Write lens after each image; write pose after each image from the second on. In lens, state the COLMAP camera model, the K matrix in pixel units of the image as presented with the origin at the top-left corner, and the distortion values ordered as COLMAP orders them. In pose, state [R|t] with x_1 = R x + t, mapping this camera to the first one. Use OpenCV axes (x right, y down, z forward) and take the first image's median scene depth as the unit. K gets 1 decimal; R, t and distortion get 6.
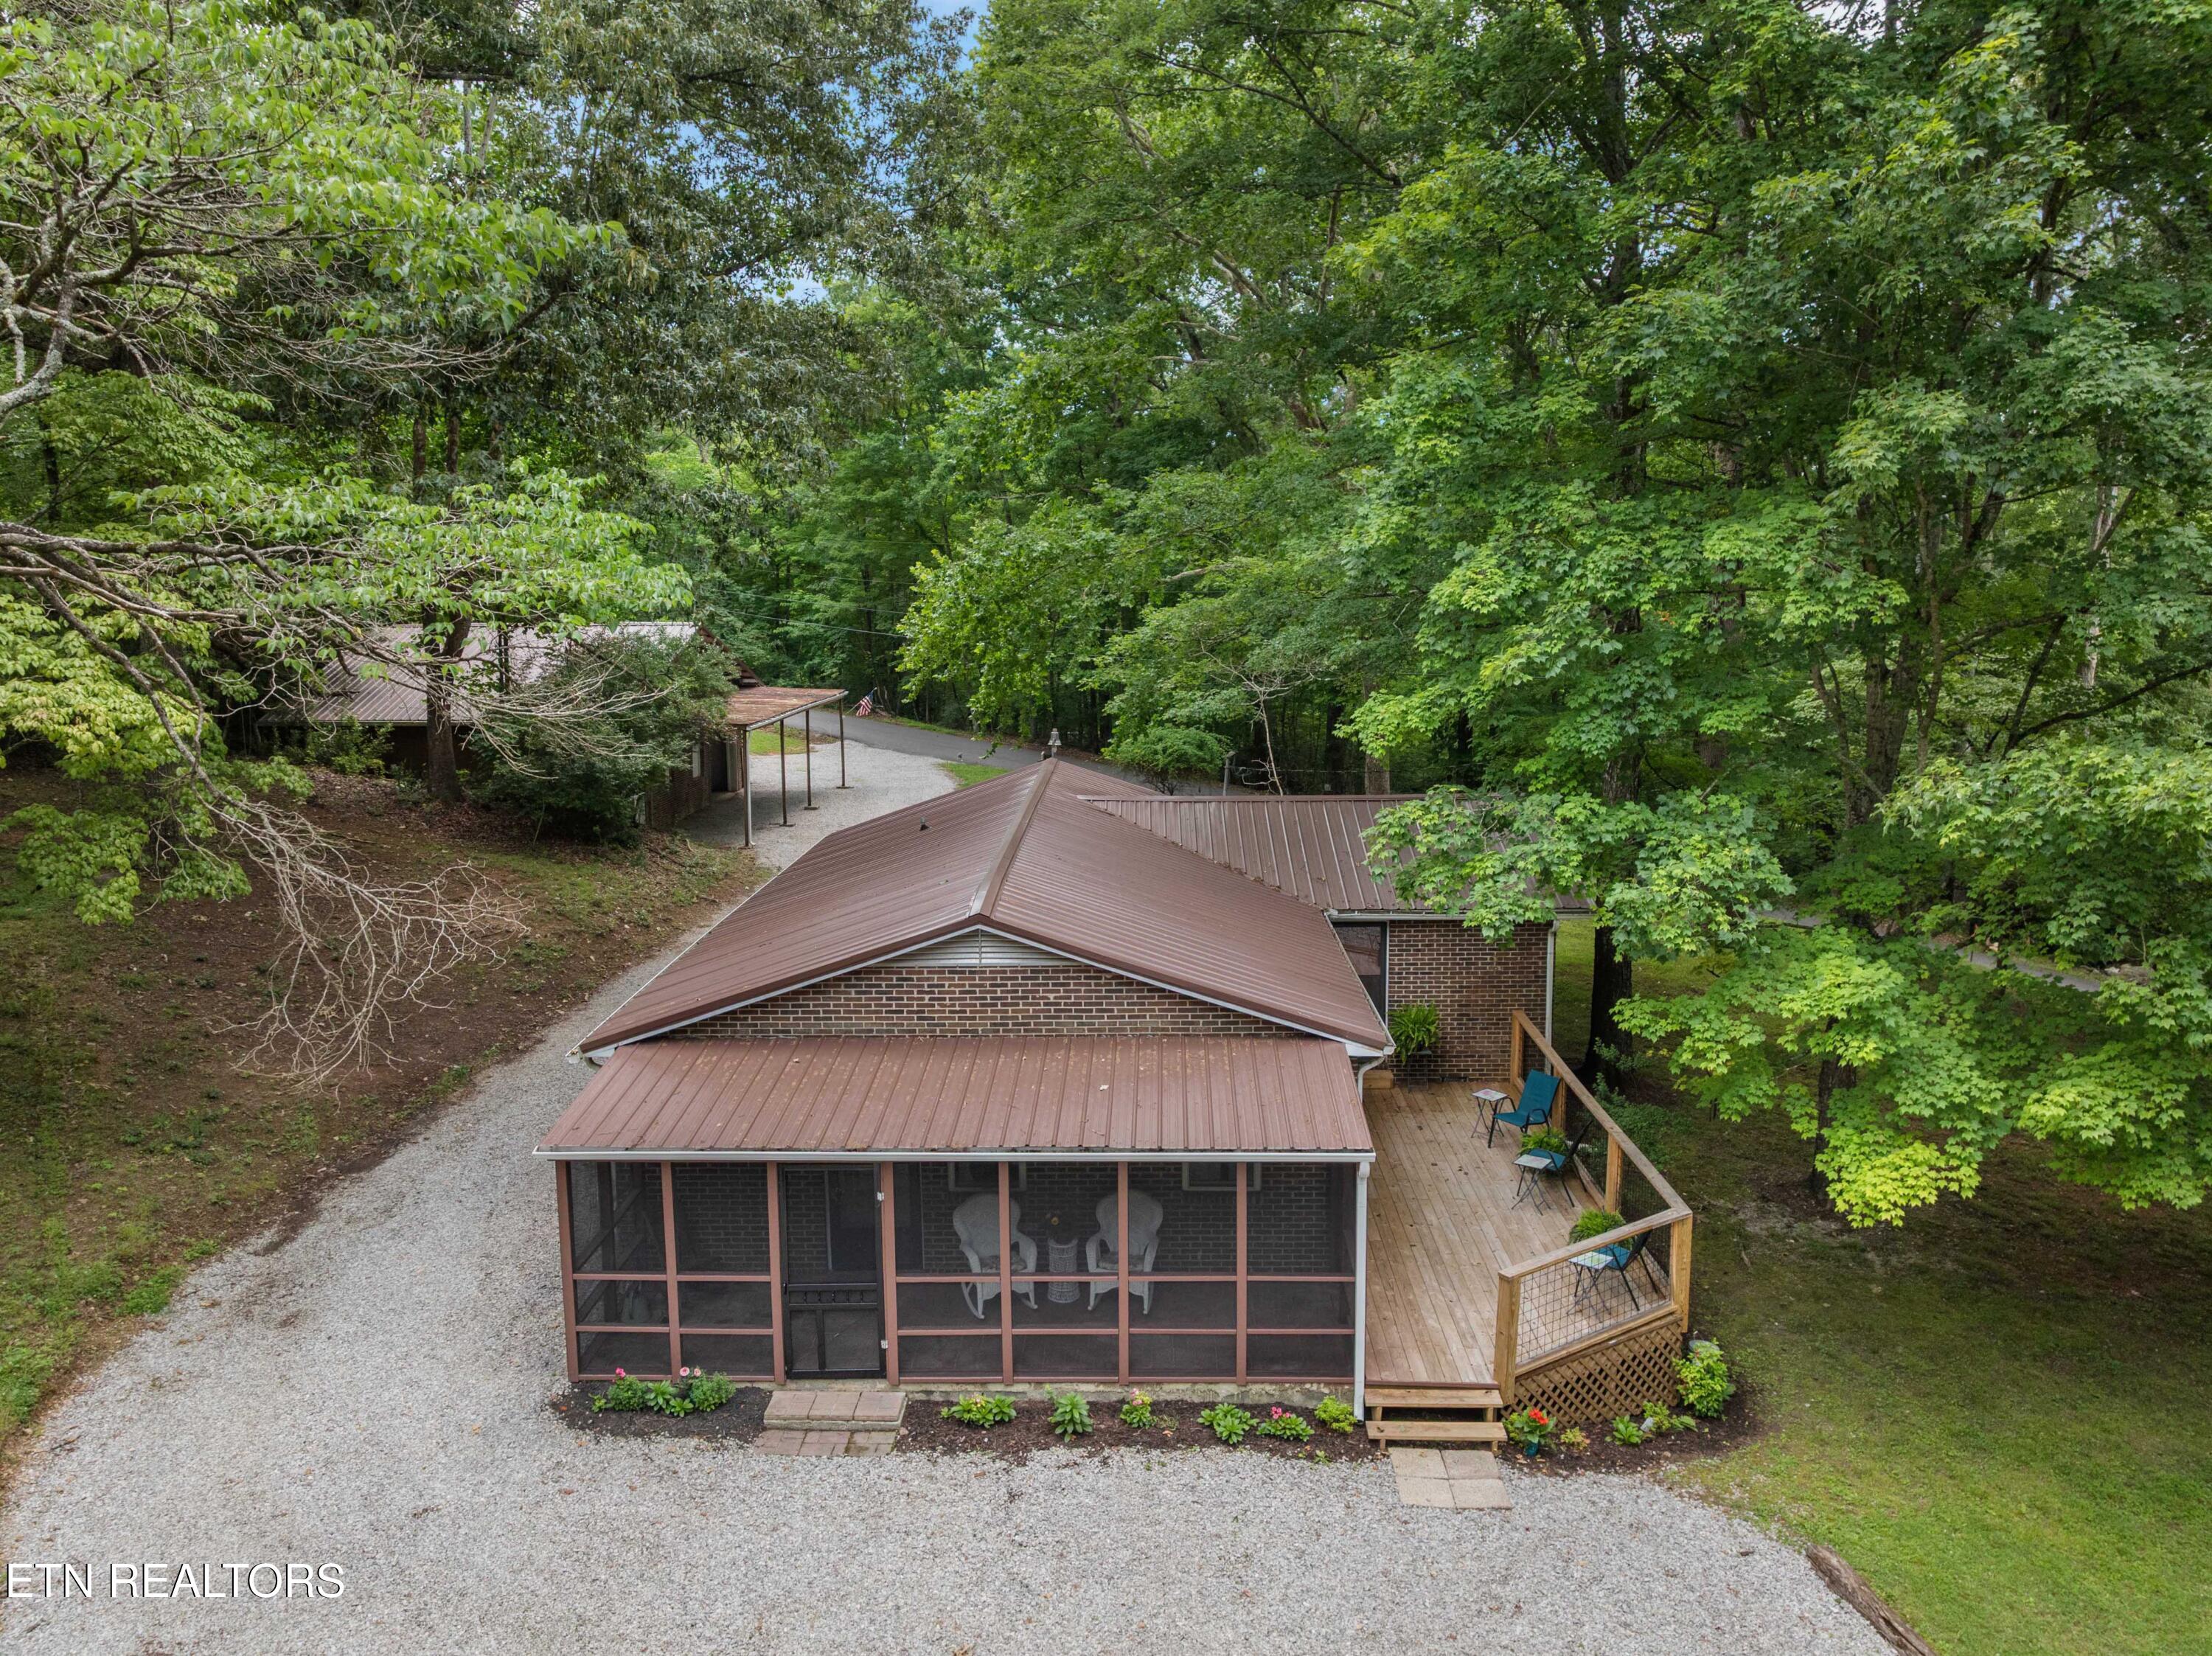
lens RADIAL K [[1134.8, 0, 1054.3], [0, 1134.8, 991.2], [0, 0, 1]] dist [-0.043847, -0.000501]
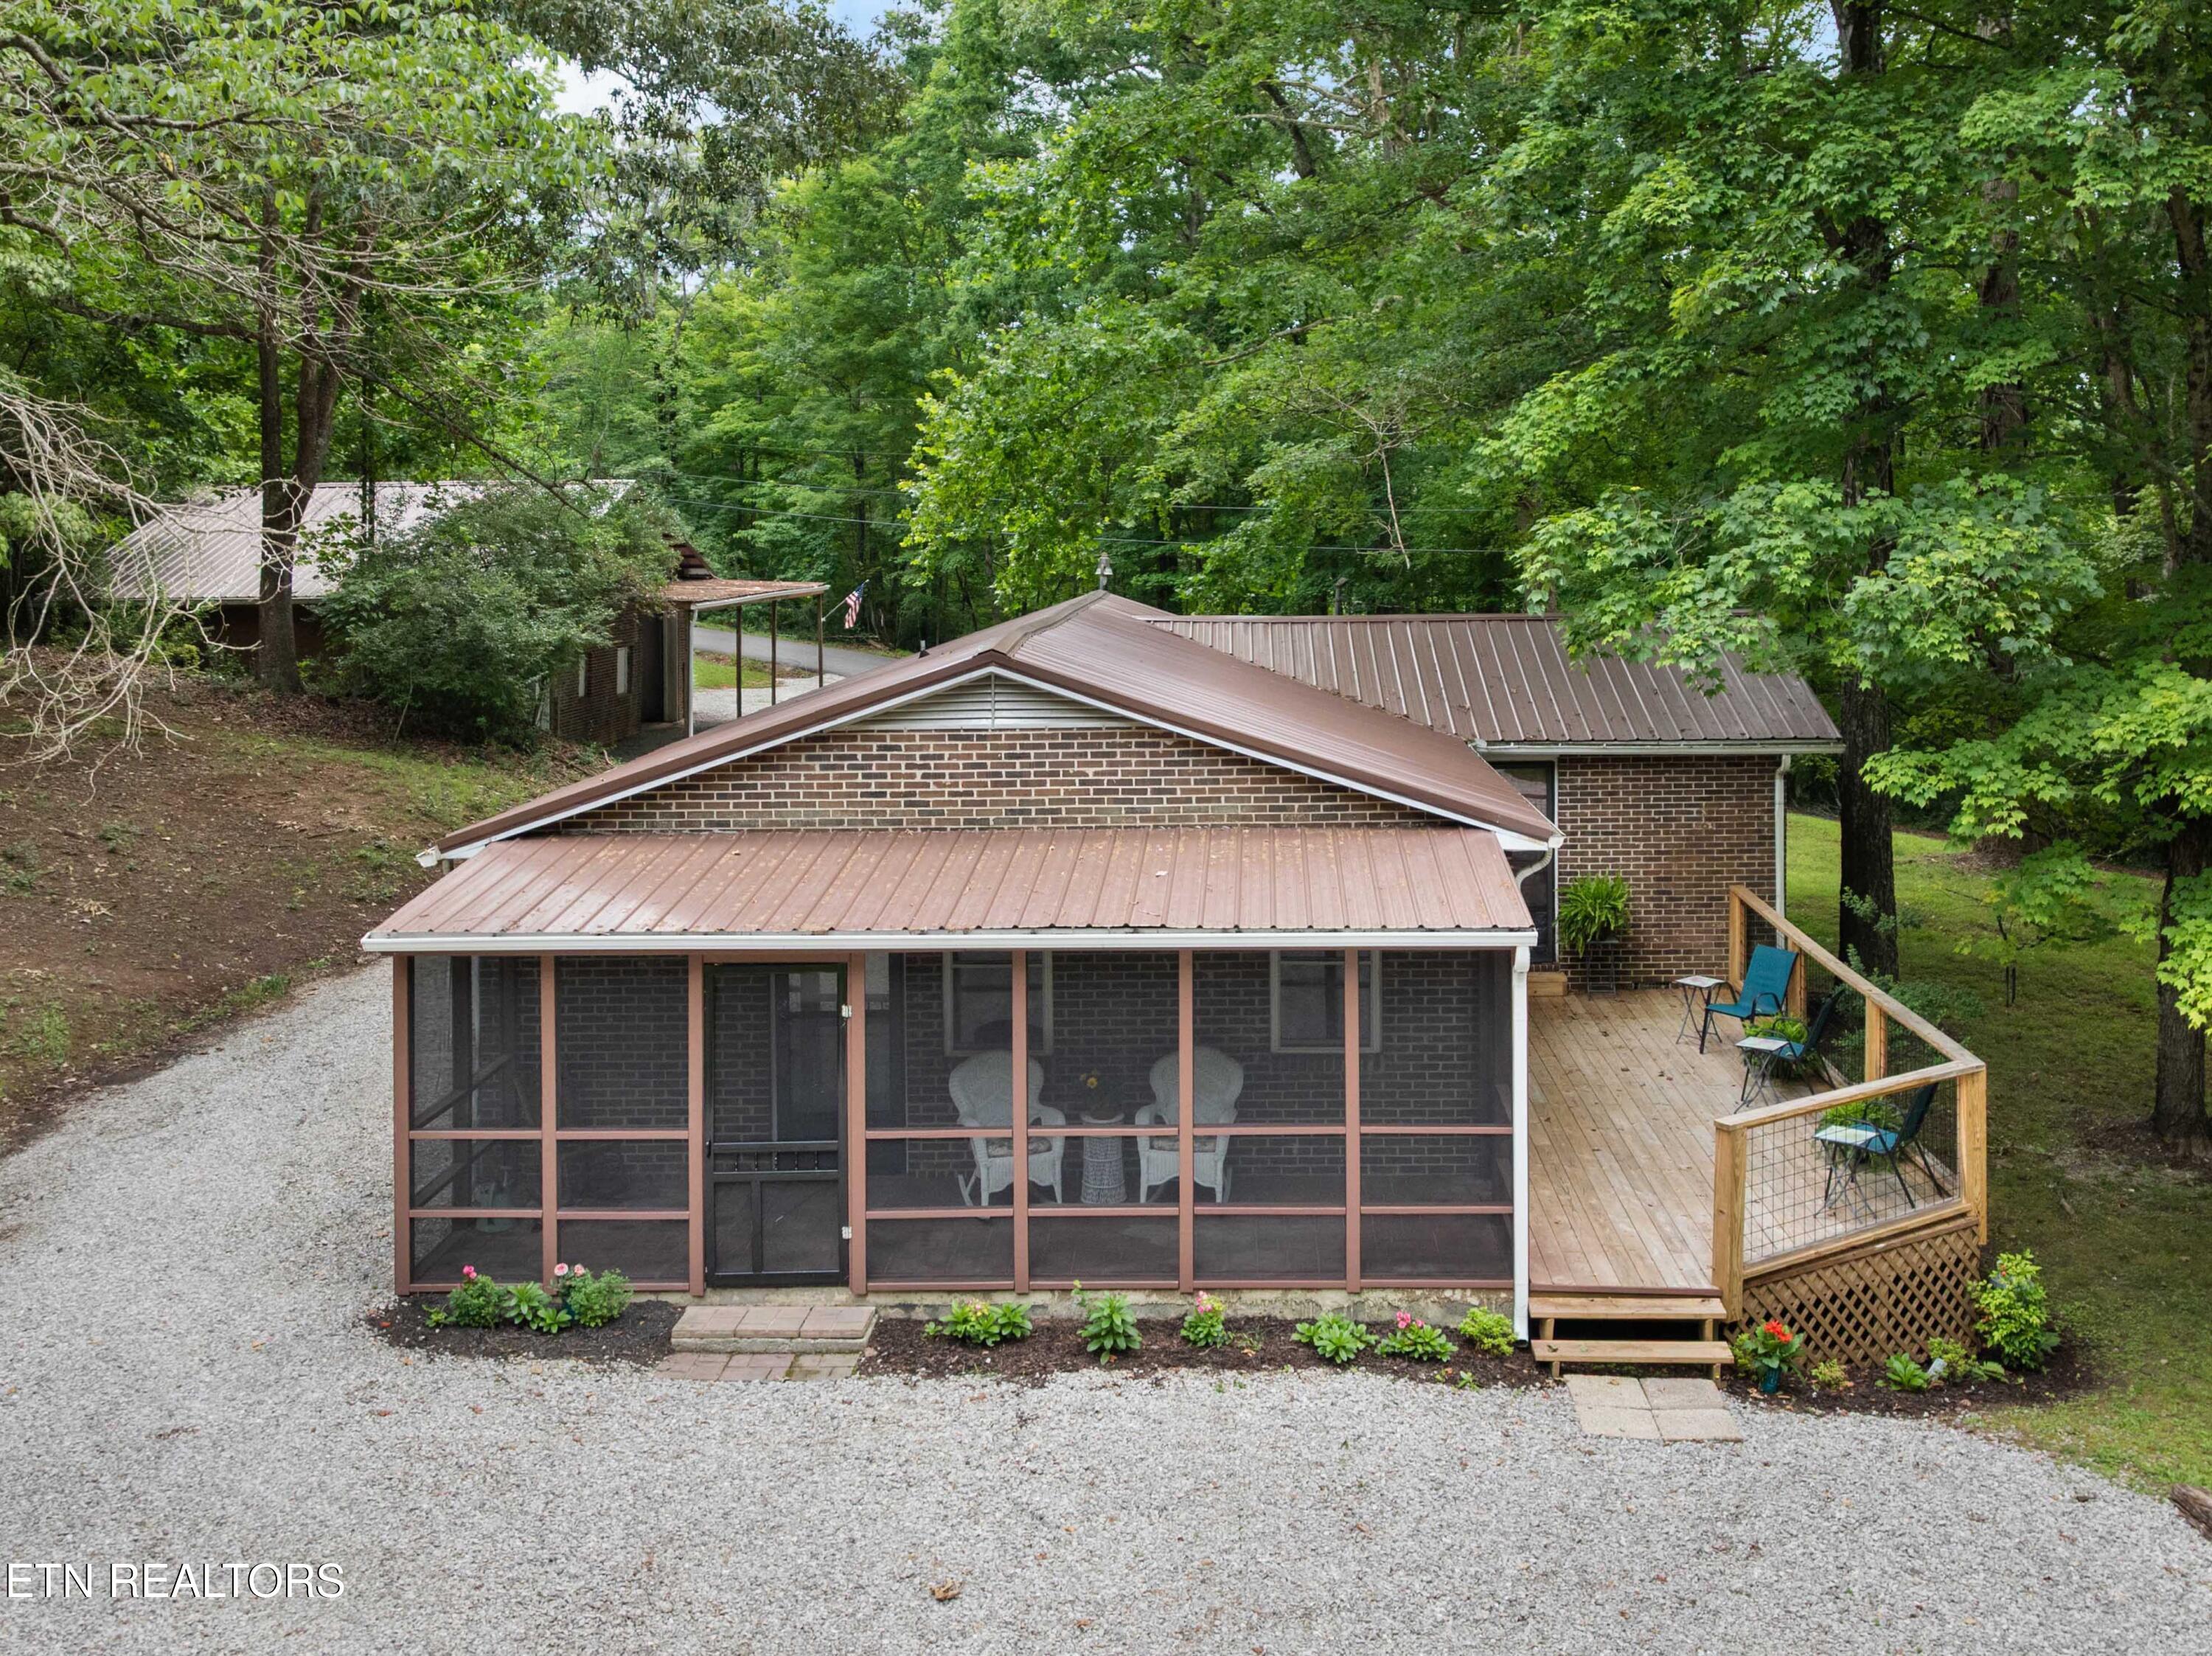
lens RADIAL K [[1554.1, 0, 1107.7], [0, 1554.1, 828.1], [0, 0, 1]] dist [-0.032772, -0.007870]
pose [[0.999946, 0.010162, 0.002075, 0.007992], [-0.009925, 0.995615, -0.093020, 0.154255], [-0.003011, 0.092994, 0.995662, 0.013330]]
